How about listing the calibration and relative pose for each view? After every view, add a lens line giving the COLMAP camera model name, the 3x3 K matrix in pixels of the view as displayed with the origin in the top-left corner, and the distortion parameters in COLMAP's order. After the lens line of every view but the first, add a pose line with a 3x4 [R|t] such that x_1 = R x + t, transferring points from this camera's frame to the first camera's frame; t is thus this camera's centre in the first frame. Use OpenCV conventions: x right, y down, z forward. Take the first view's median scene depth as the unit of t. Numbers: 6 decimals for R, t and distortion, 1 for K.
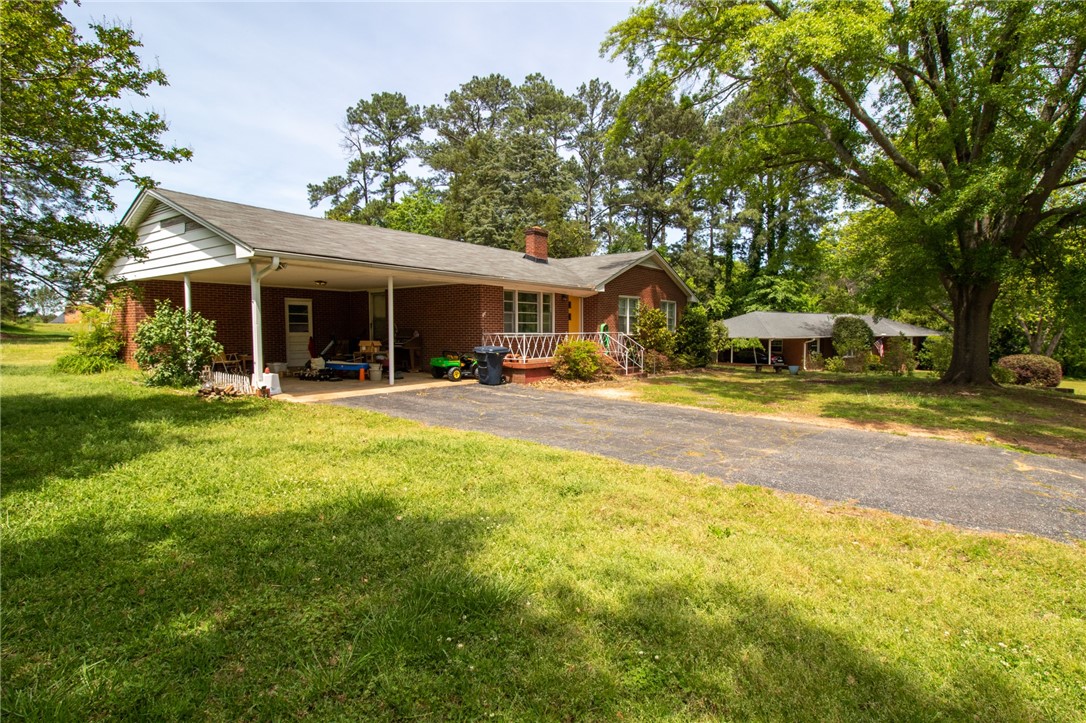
lens RADIAL K [[547.3, 0, 543.0], [0, 547.3, 361.5], [0, 0, 1]] dist [0.000500, 0.000043]
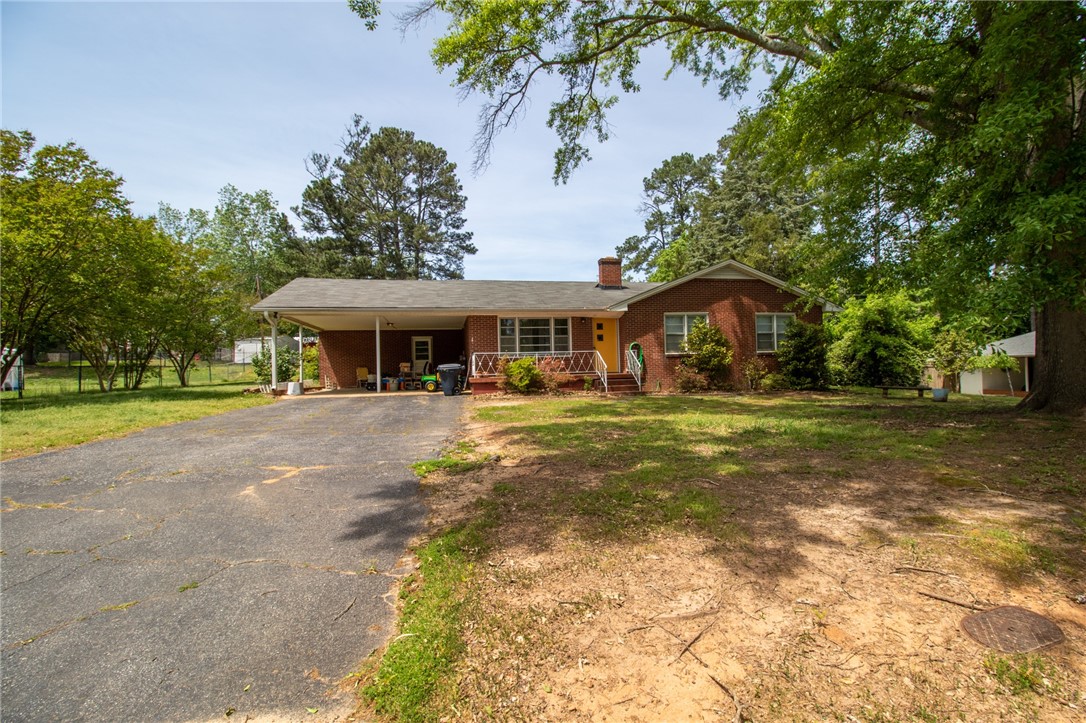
lens RADIAL K [[494.6, 0, 552.5], [0, 494.6, 359.5], [0, 0, 1]] dist [-0.000973, -0.013096]
pose [[0.754380, -0.032857, -0.655615, 0.641406], [-0.013480, 0.997761, -0.065515, 0.024630], [0.656299, 0.058261, 0.752248, 0.245634]]
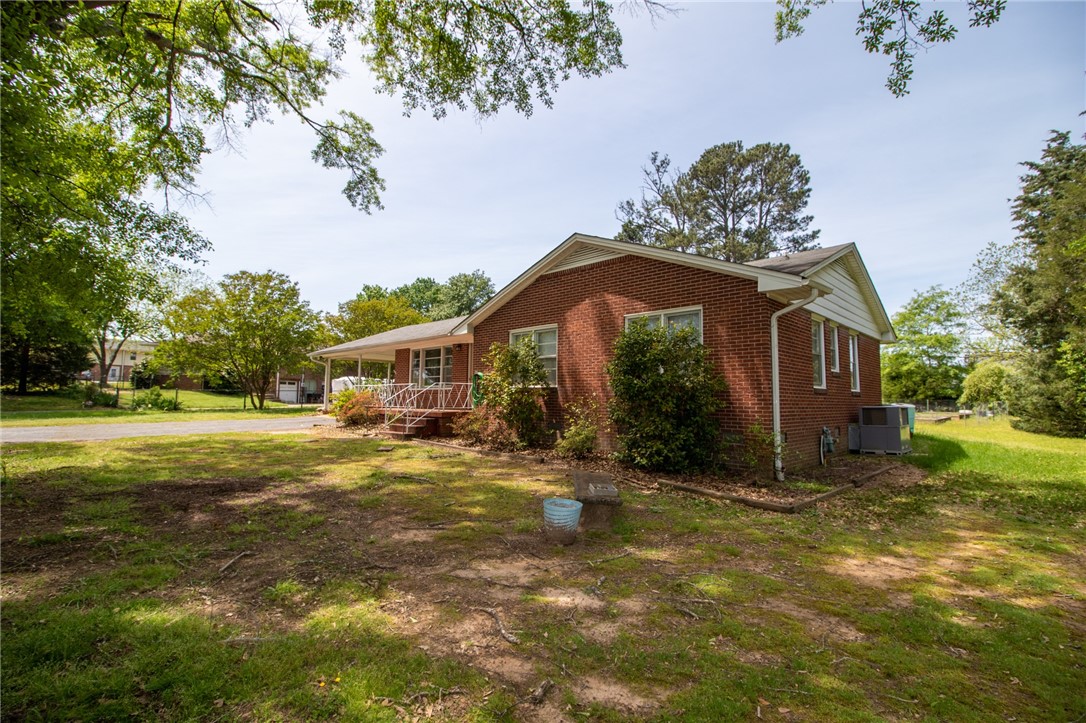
lens RADIAL K [[494.6, 0, 552.5], [0, 494.6, 359.5], [0, 0, 1]] dist [-0.000973, -0.013096]
pose [[-0.120583, -0.081441, -0.989357, 0.867270], [-0.061723, 0.995316, -0.074409, -0.047515], [0.990782, 0.052094, -0.125045, 1.302401]]
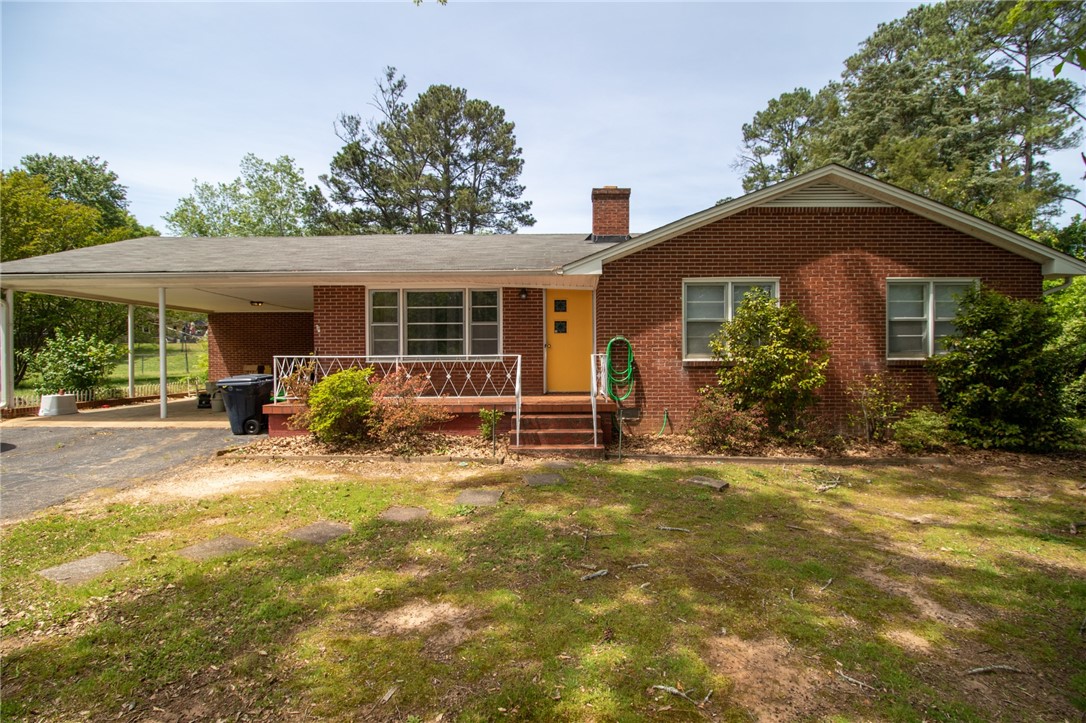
lens RADIAL K [[497.8, 0, 547.3], [0, 497.8, 360.1], [0, 0, 1]] dist [0.001023, -0.008779]
pose [[0.597283, 0.004528, -0.802018, 0.482914], [-0.043444, 0.998699, -0.026715, -0.036086], [0.800853, 0.050799, 0.596703, 0.733528]]
